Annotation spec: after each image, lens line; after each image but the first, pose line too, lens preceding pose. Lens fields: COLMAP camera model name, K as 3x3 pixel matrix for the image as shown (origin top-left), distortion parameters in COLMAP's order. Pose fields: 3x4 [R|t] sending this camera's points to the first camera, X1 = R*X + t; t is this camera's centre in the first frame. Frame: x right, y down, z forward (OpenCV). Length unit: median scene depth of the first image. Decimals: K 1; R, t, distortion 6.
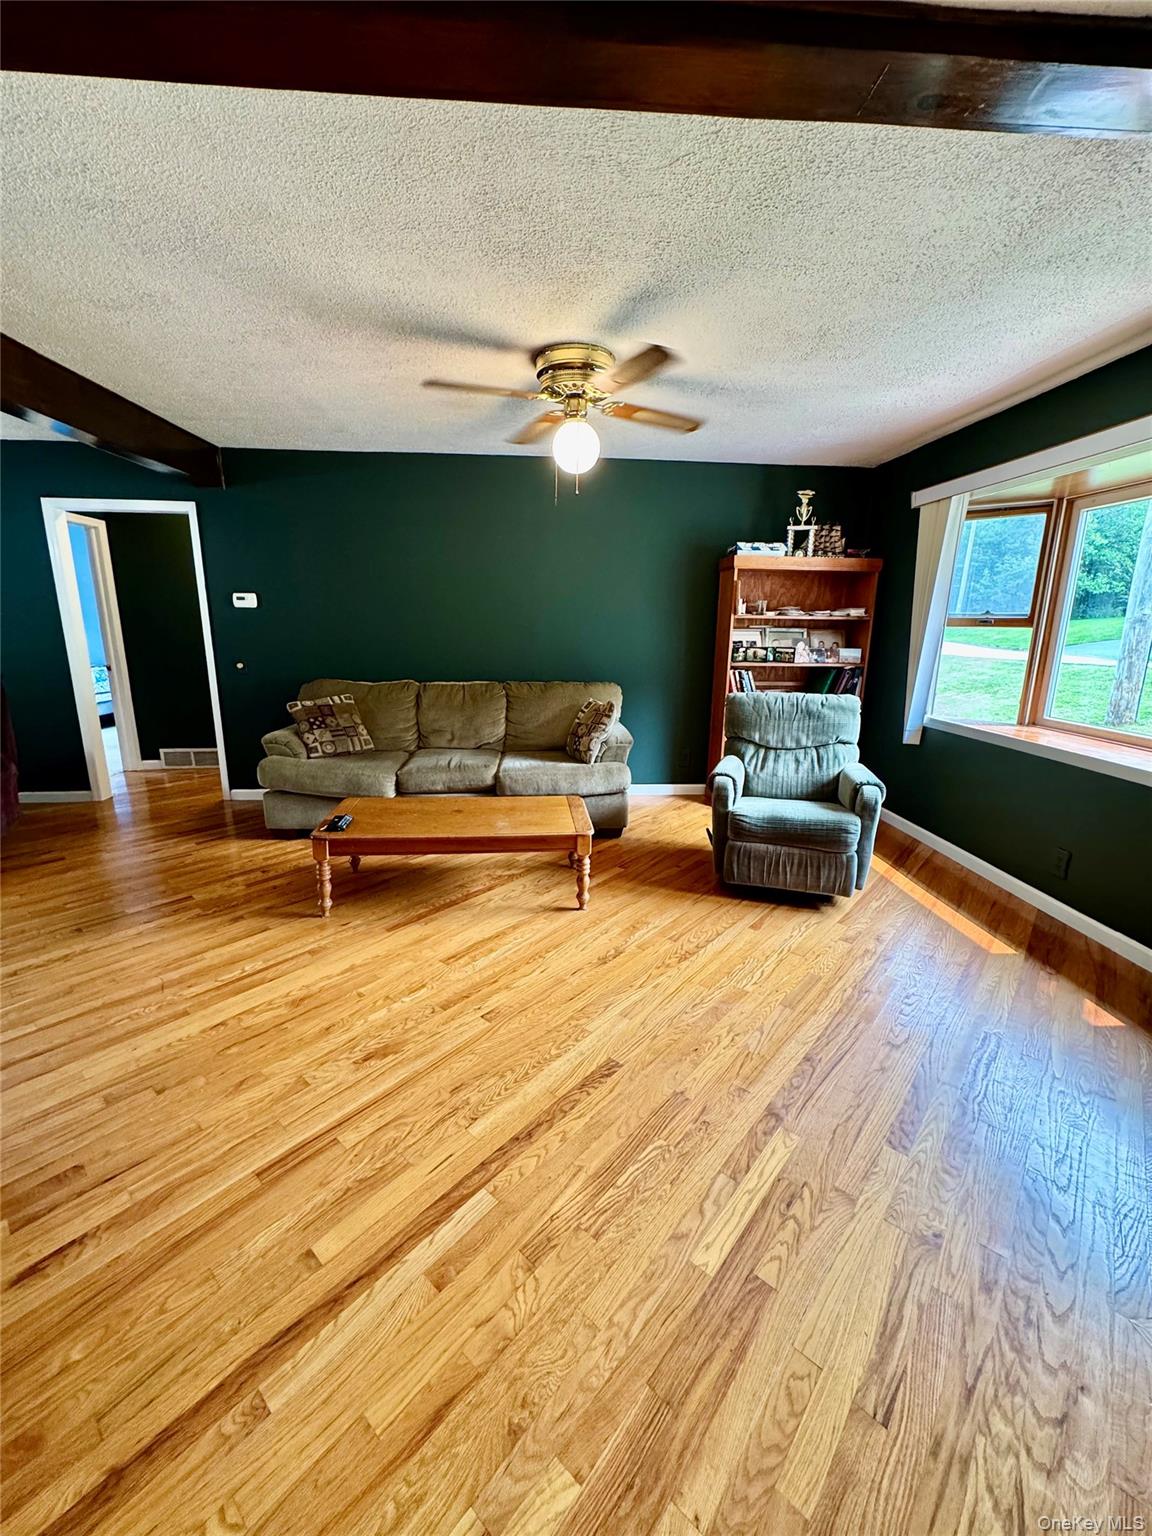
lens RADIAL K [[607.5, 0, 568.7], [0, 607.5, 768.6], [0, 0, 1]] dist [-0.001765, 0.000299]
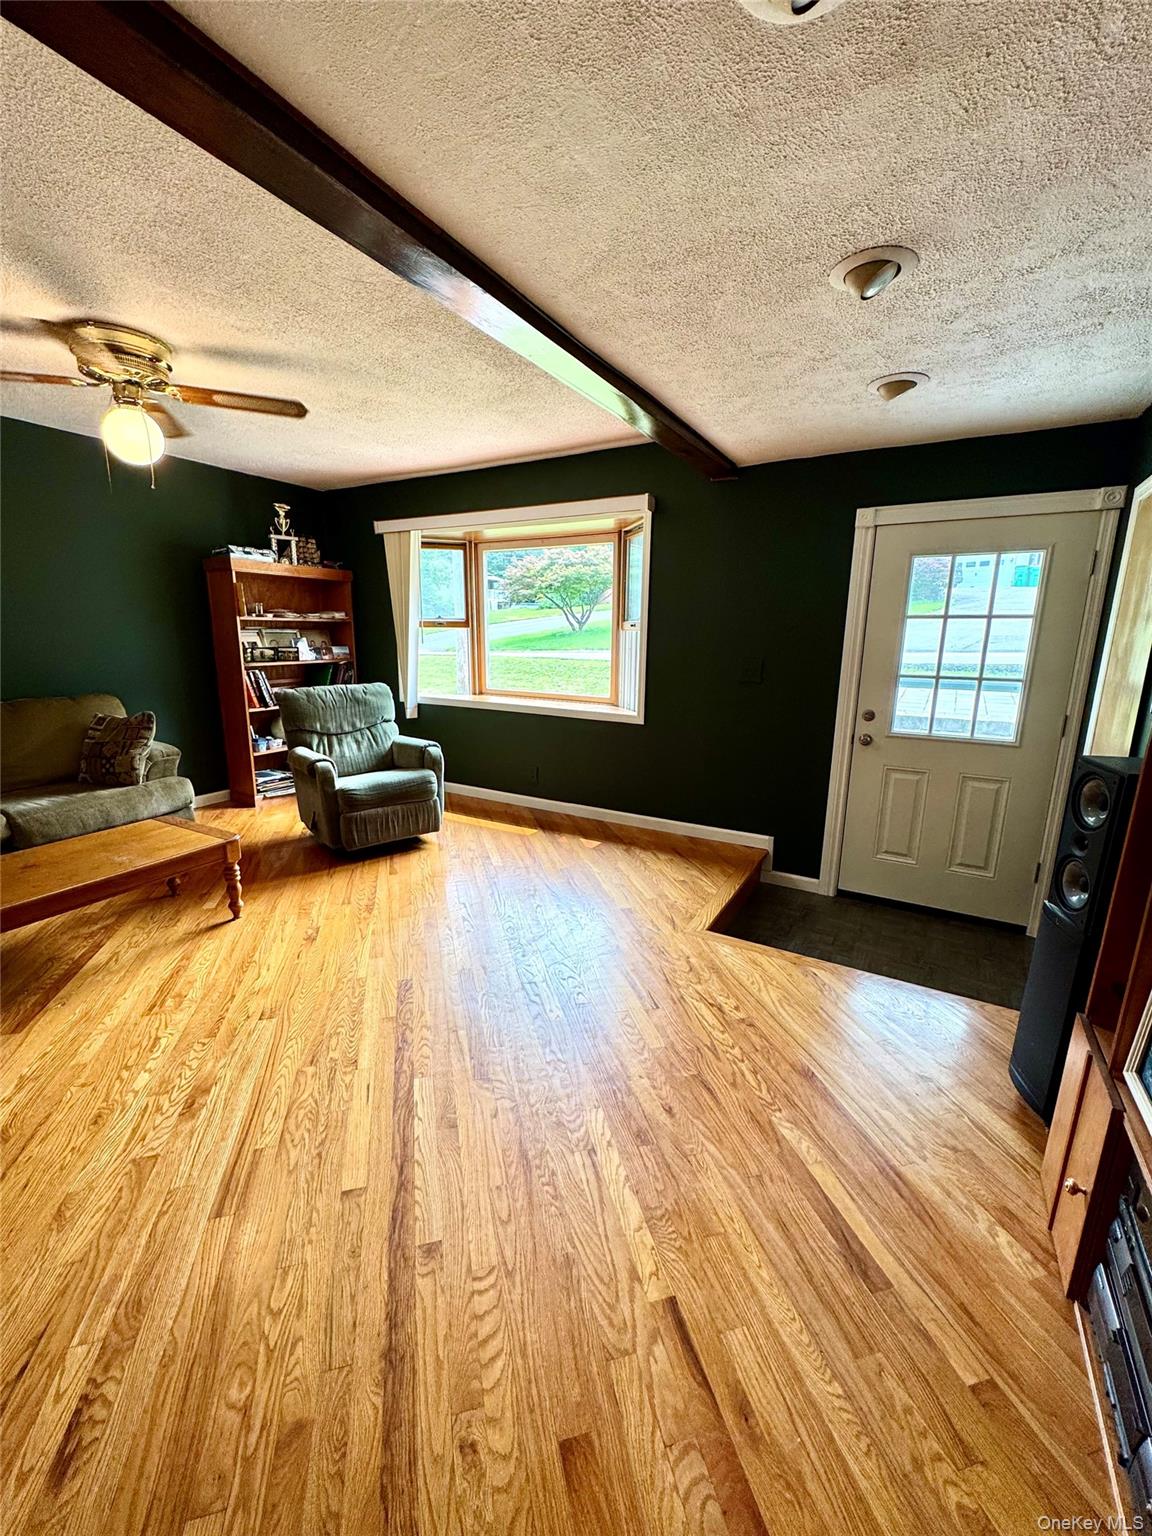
lens RADIAL K [[607.5, 0, 568.7], [0, 607.5, 768.6], [0, 0, 1]] dist [-0.001765, 0.000299]
pose [[0.567502, -0.189896, 0.801175, -0.341612], [0.189637, 0.977026, 0.097250, 0.002056], [-0.801236, 0.096743, 0.590475, -0.022694]]
